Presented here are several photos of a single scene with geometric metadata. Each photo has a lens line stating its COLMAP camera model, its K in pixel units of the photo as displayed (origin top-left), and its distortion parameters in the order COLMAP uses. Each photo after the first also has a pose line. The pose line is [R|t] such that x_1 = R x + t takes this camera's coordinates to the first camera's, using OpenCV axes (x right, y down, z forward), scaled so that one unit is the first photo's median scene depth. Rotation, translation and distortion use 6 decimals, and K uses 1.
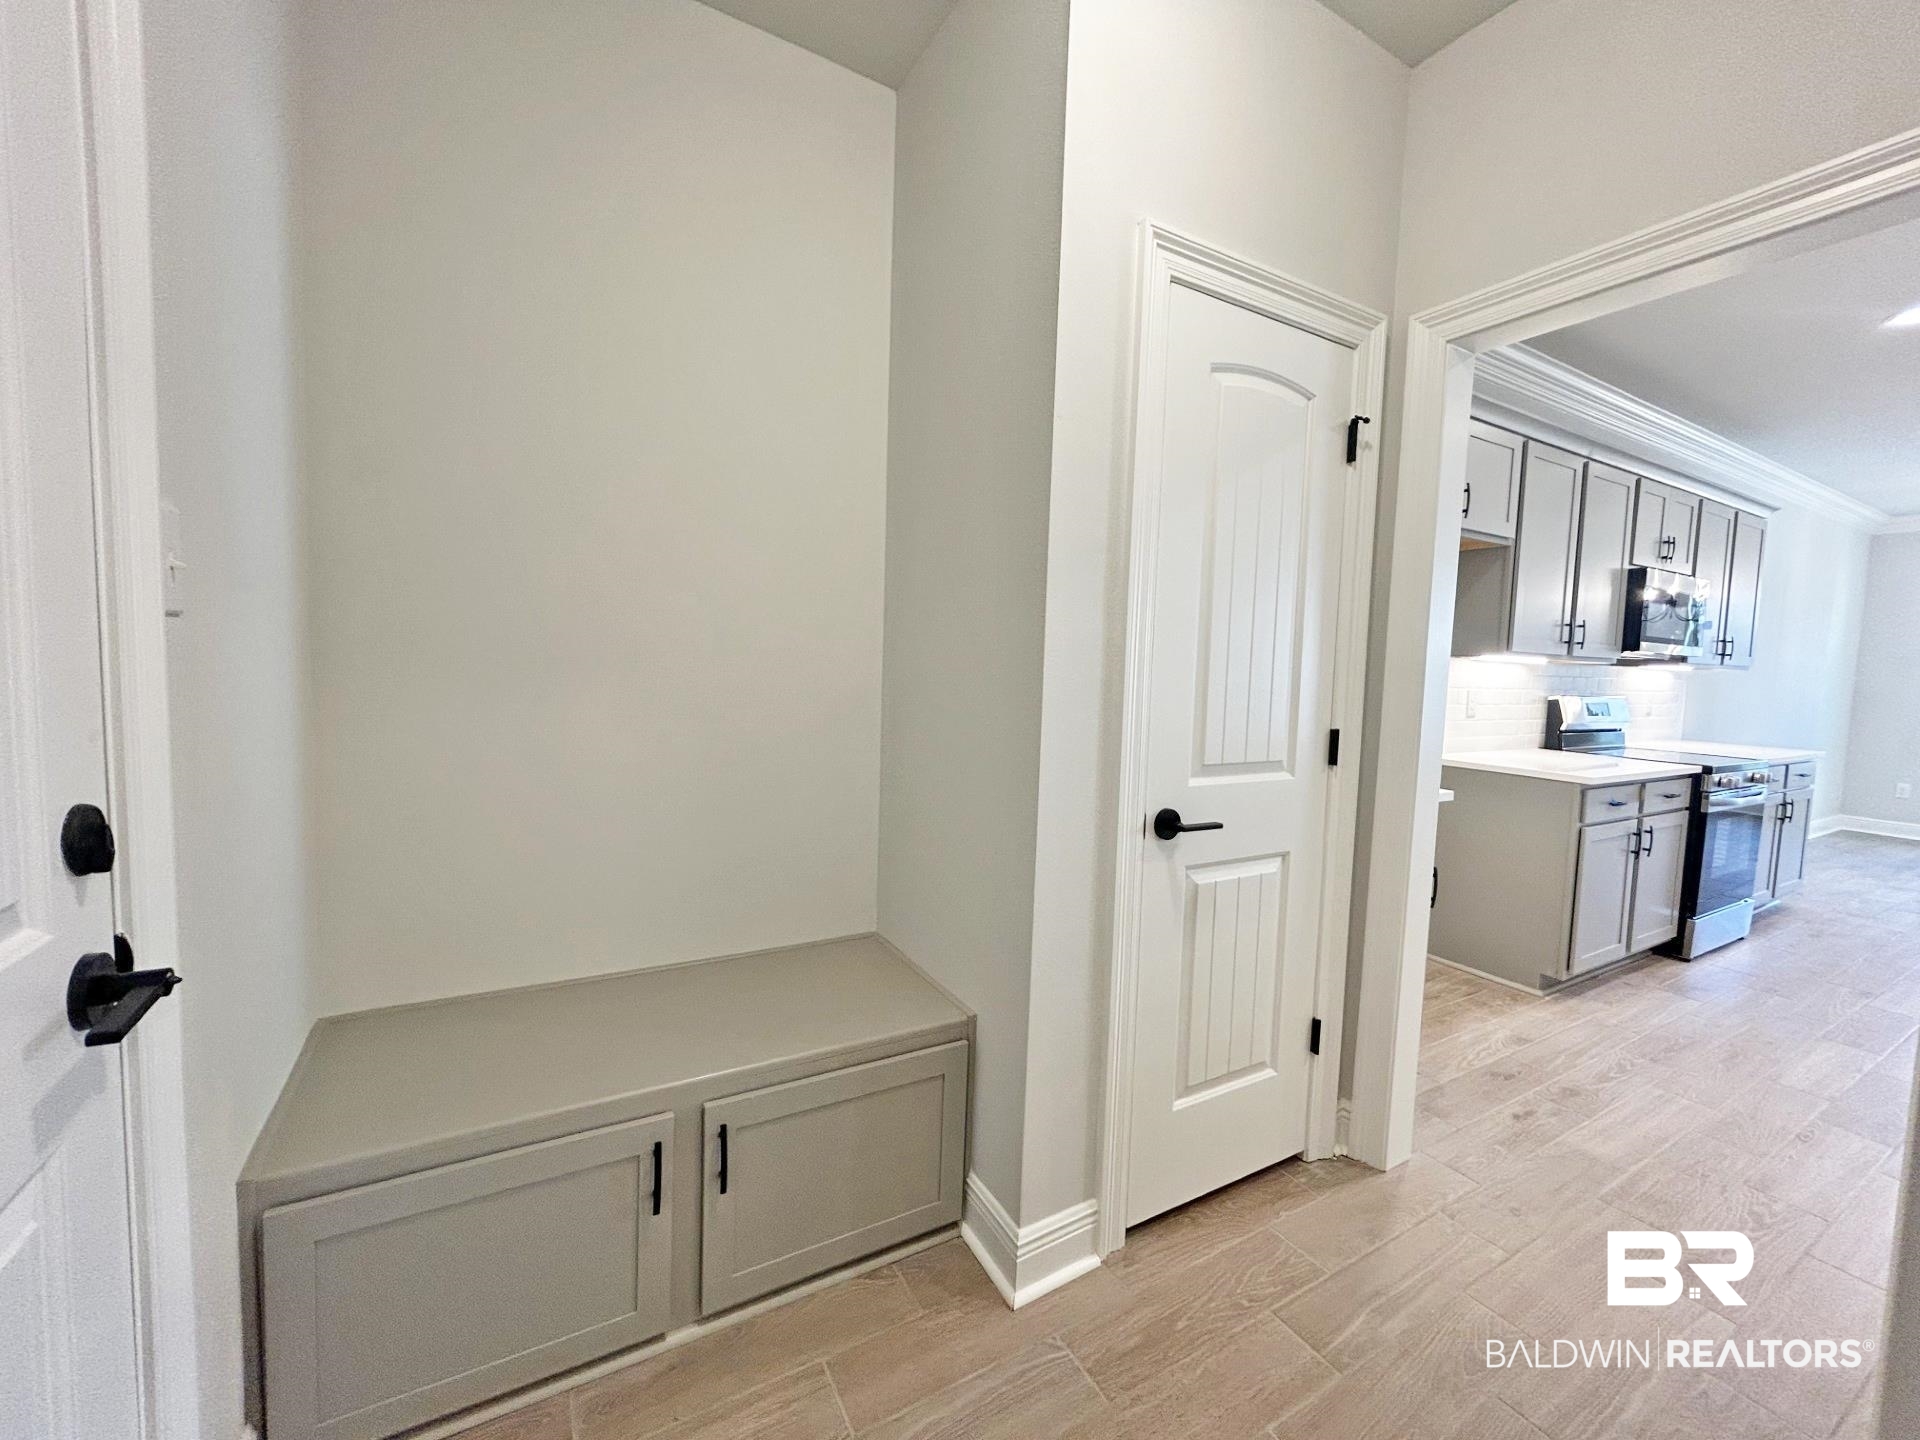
lens RADIAL K [[770.4, 0, 958.8], [0, 770.4, 716.8], [0, 0, 1]] dist [0.000274, -0.000118]
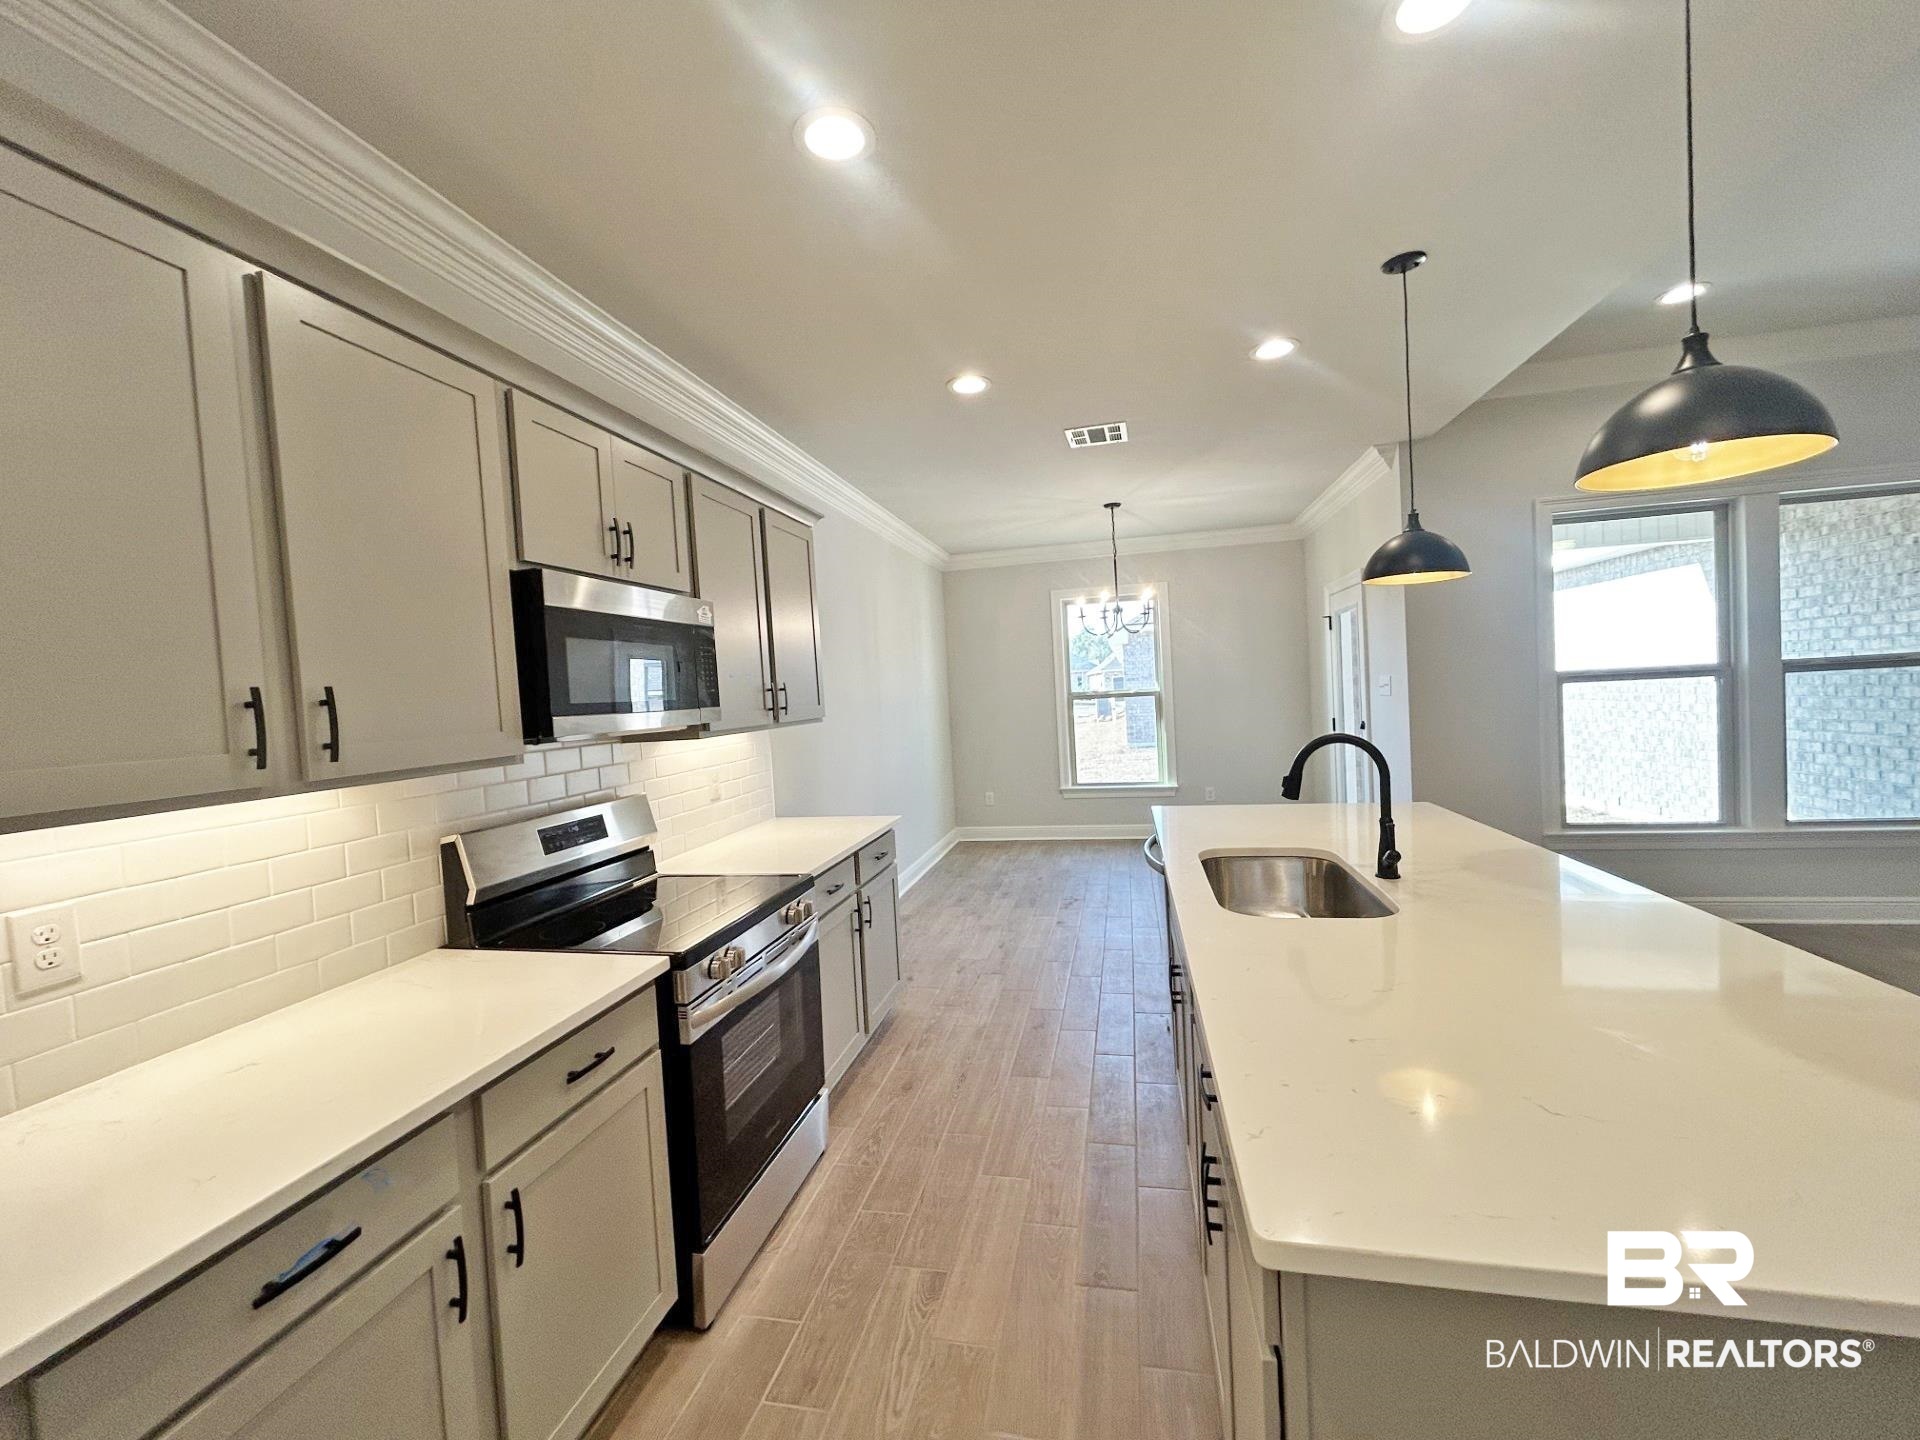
lens RADIAL K [[770.4, 0, 958.8], [0, 770.4, 716.8], [0, 0, 1]] dist [0.000274, -0.000118]
pose [[0.670078, -0.095239, 0.736156, 0.688514], [0.131631, 0.991263, 0.008427, -0.067158], [-0.730526, 0.091255, 0.676760, 0.472340]]
